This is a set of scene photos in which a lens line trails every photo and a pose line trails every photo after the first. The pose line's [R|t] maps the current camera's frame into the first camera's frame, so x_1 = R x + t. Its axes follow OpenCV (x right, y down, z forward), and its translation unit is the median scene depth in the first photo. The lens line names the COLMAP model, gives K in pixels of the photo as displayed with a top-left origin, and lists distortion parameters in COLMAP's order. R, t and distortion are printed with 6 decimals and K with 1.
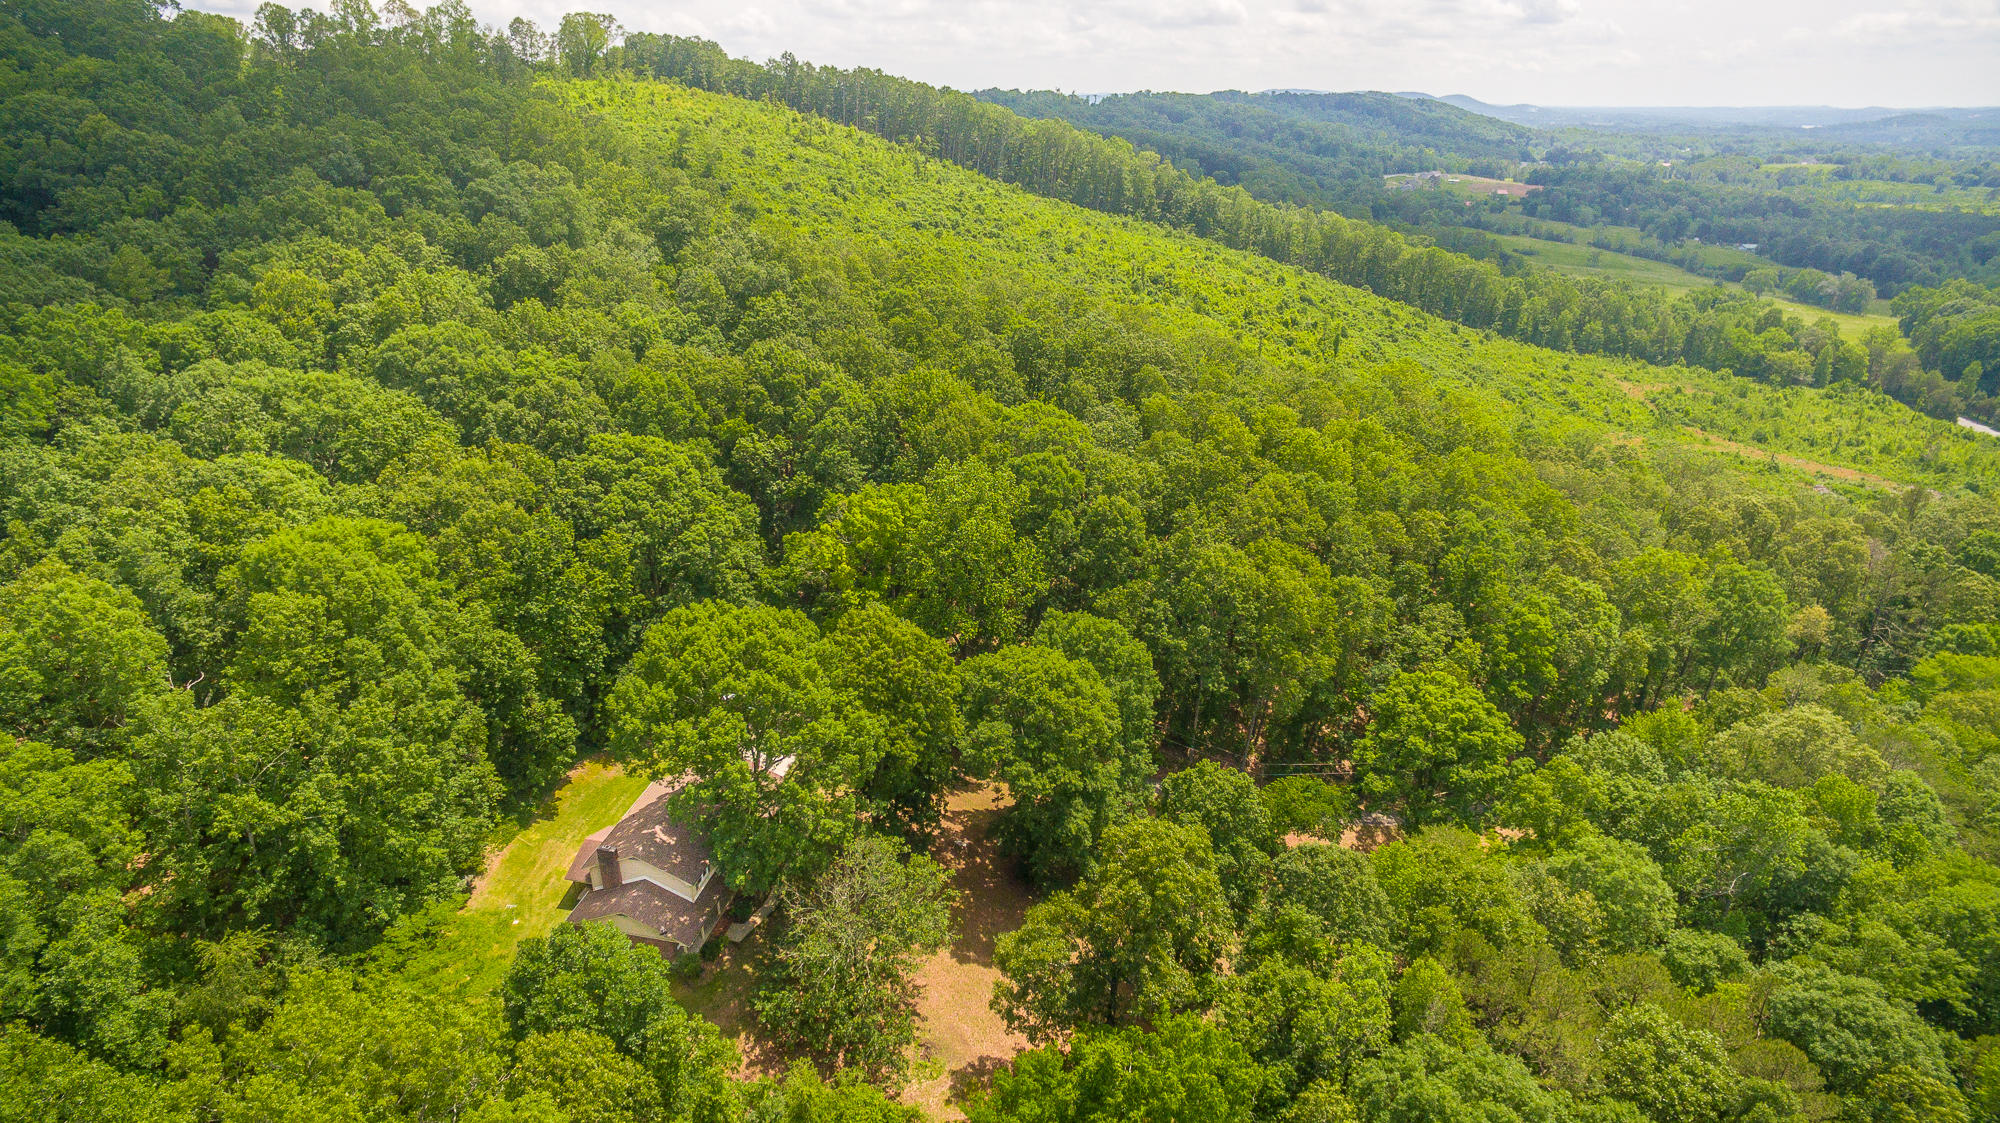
lens RADIAL K [[1159.6, 0, 997.9], [0, 1159.6, 570.0], [0, 0, 1]] dist [-0.121871, 0.087535]
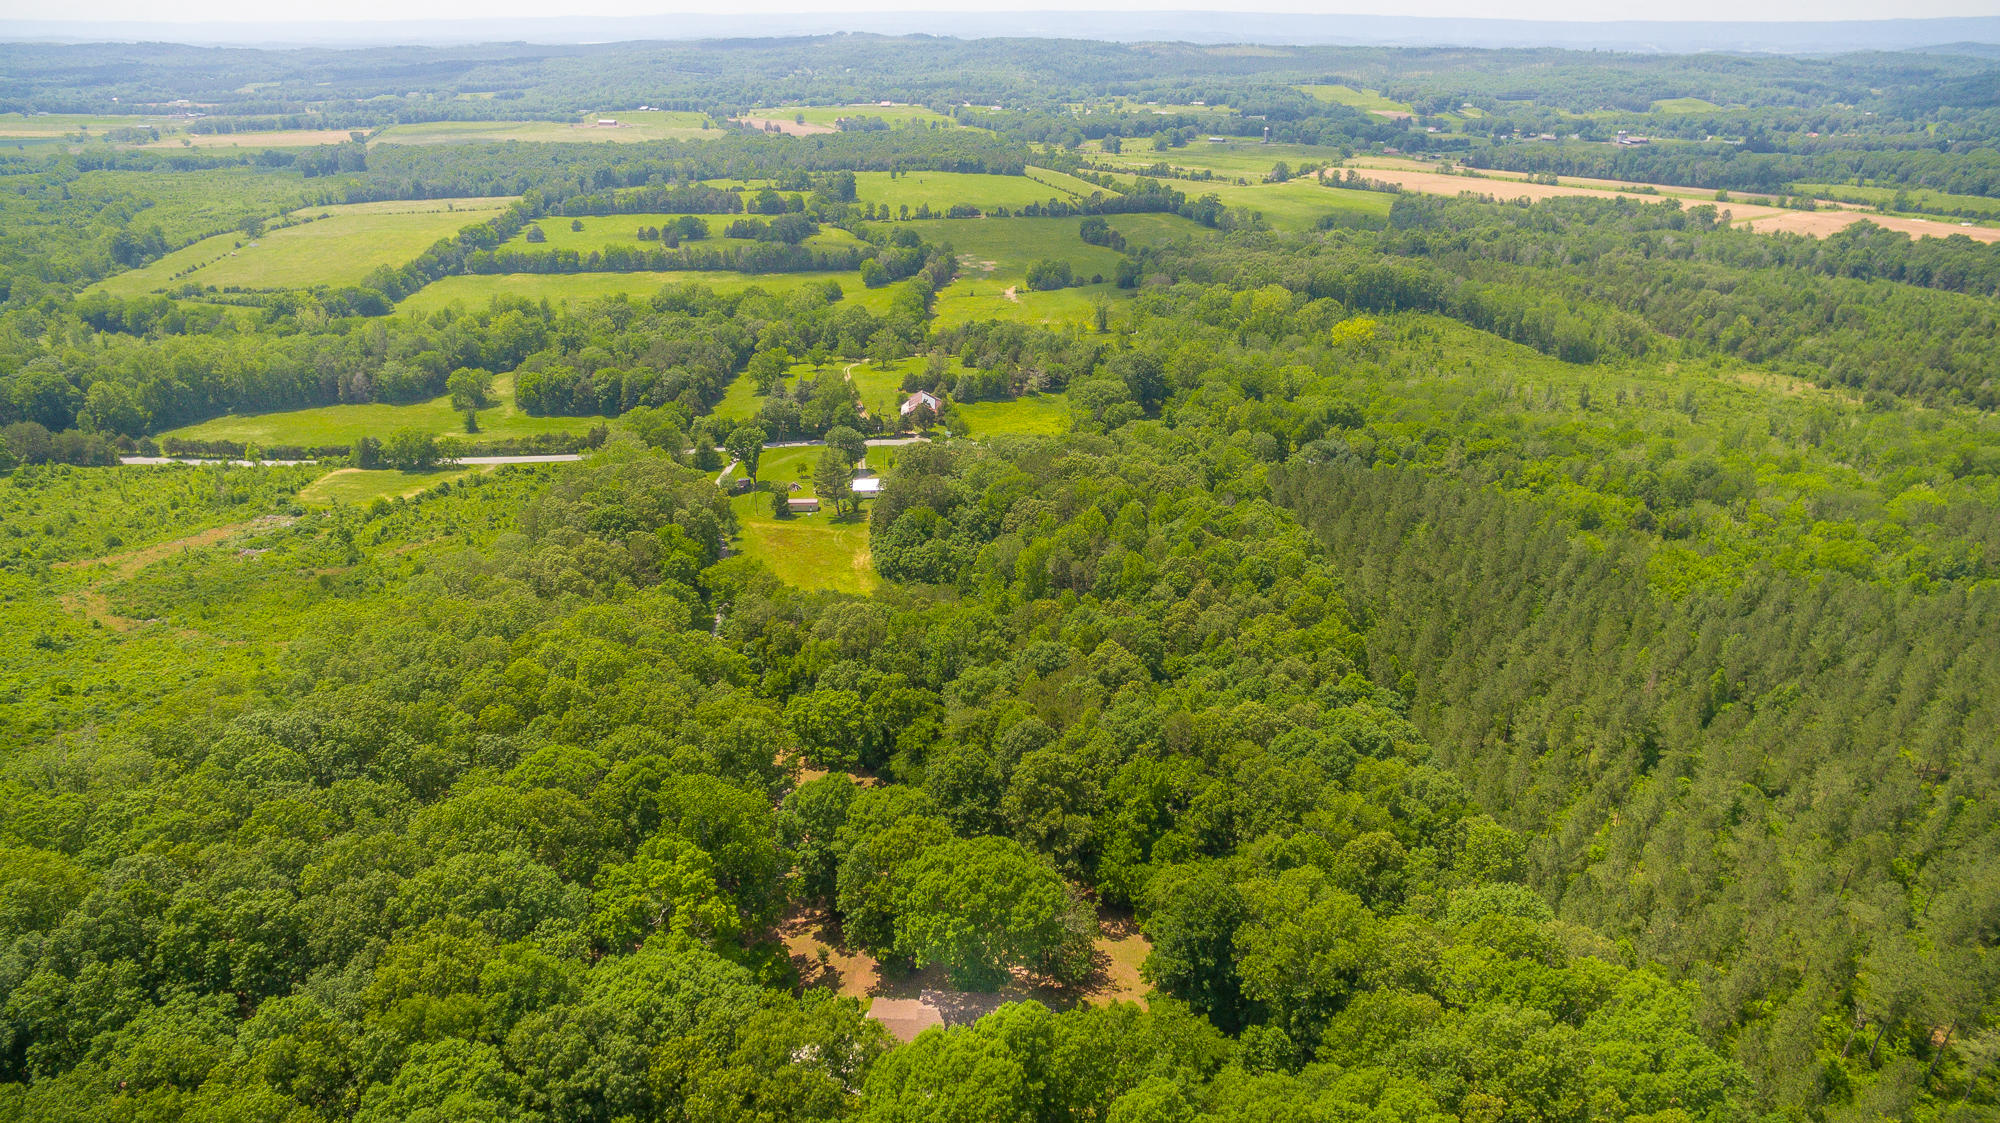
lens RADIAL K [[1159.6, 0, 997.9], [0, 1159.6, 570.0], [0, 0, 1]] dist [-0.121871, 0.087535]
pose [[-0.152405, -0.433333, 0.888254, -1.007730], [0.378003, 0.804861, 0.457507, -0.673975], [-0.913174, 0.405489, 0.041136, 0.515256]]
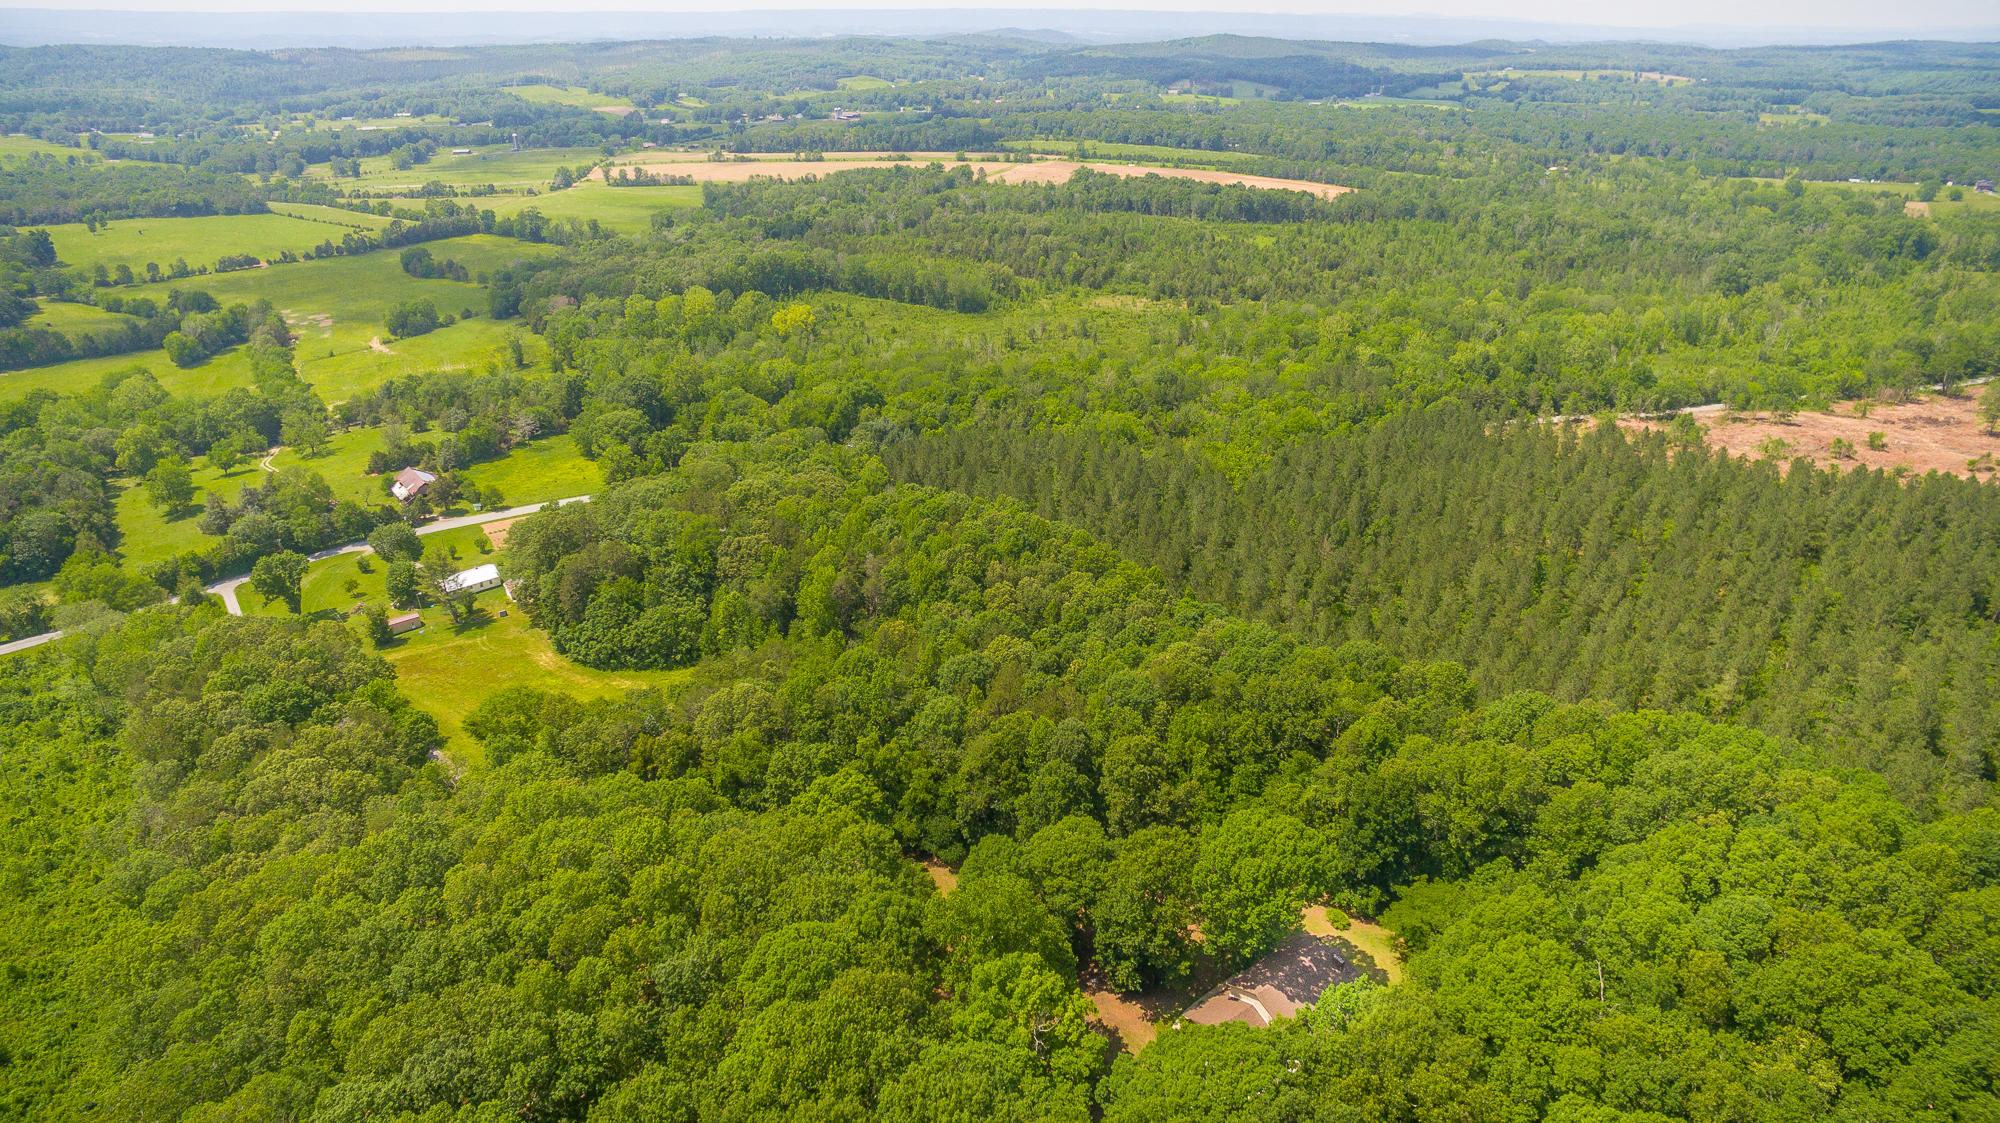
lens RADIAL K [[1159.6, 0, 997.9], [0, 1159.6, 570.0], [0, 0, 1]] dist [-0.121871, 0.087535]
pose [[-0.731080, -0.303677, 0.610985, -0.573707], [0.256480, 0.707493, 0.658538, -0.960885], [-0.632250, 0.638149, -0.439347, 1.188978]]
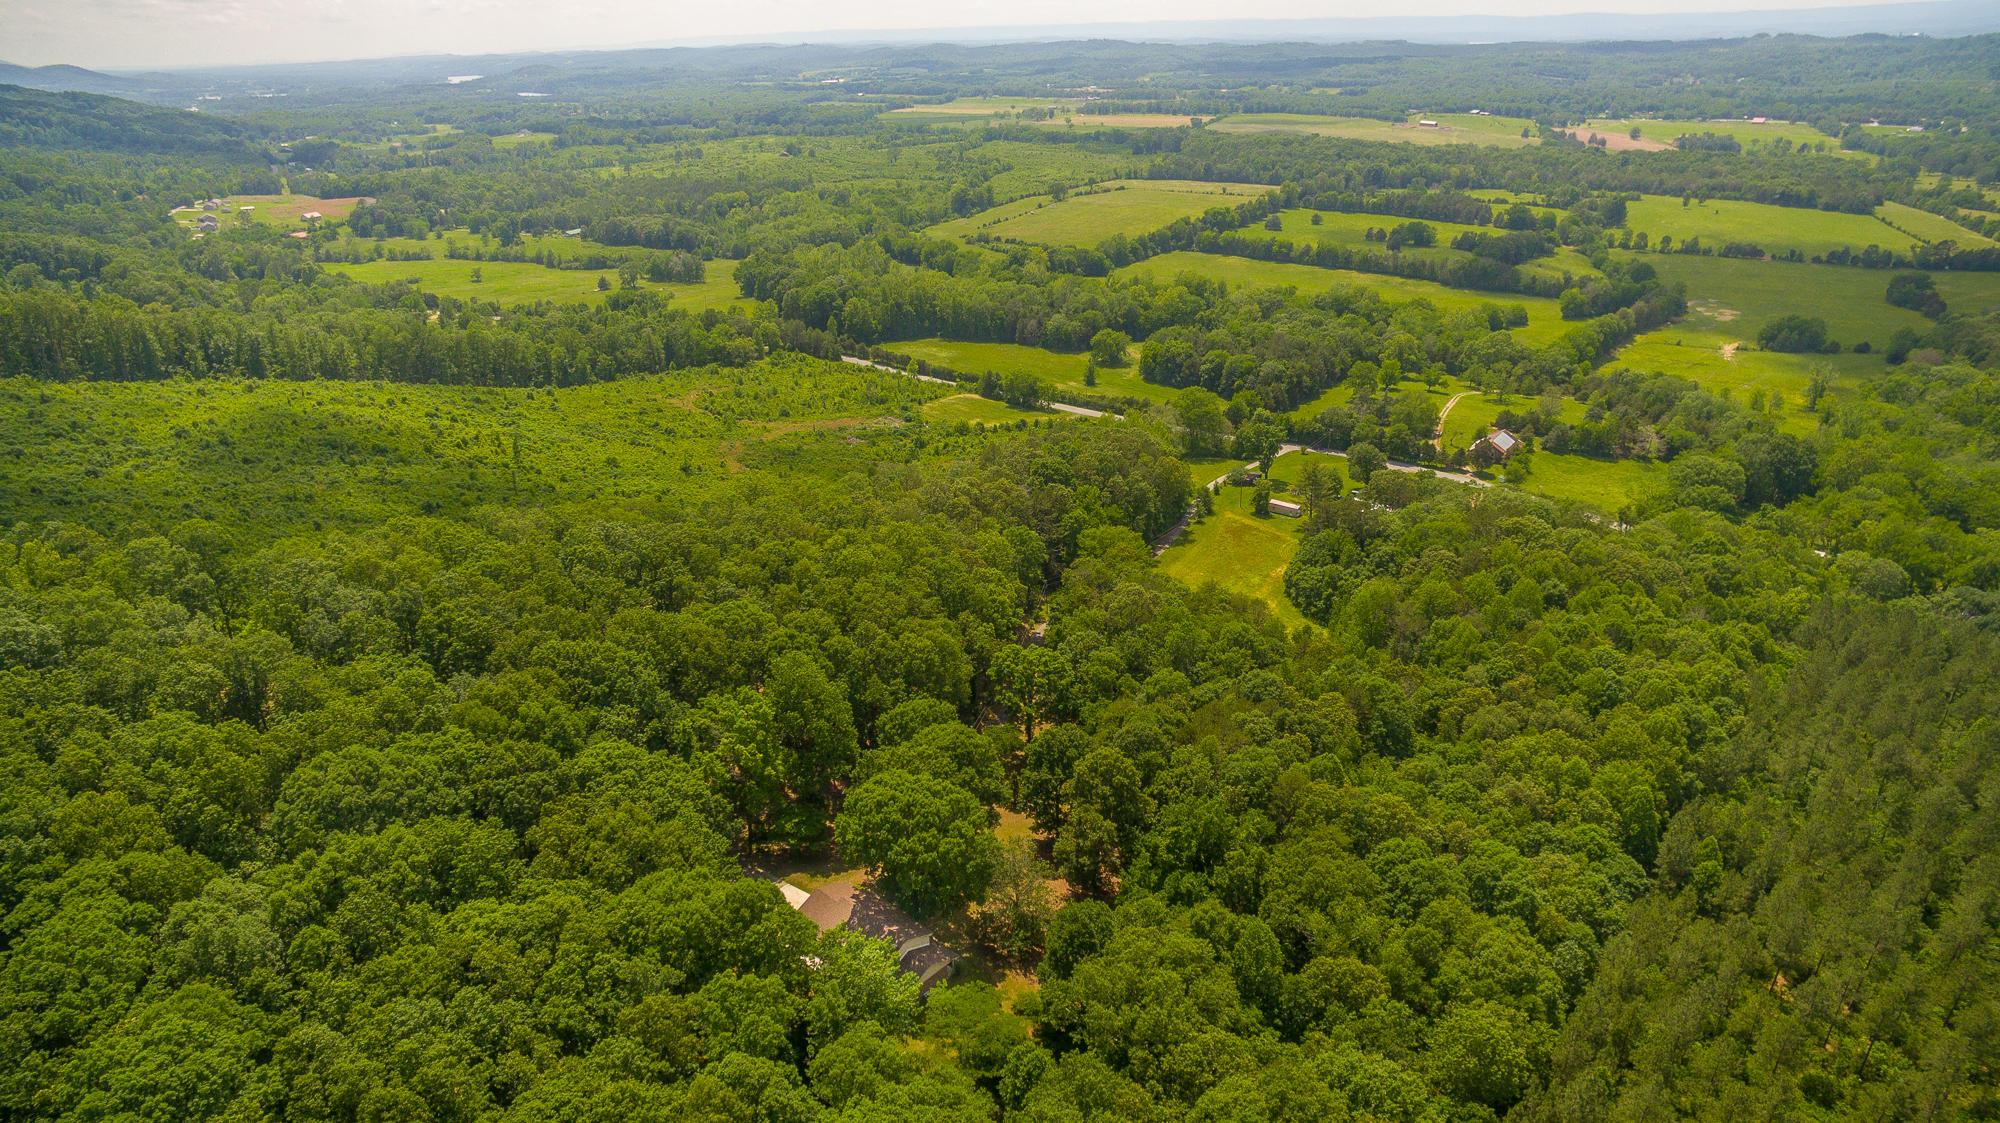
lens RADIAL K [[1159.6, 0, 997.9], [0, 1159.6, 570.0], [0, 0, 1]] dist [-0.121871, 0.087535]
pose [[0.517011, -0.380841, 0.766590, -0.947389], [0.352339, 0.910867, 0.214890, -0.401088], [-0.780100, 0.158999, 0.605114, -0.153681]]
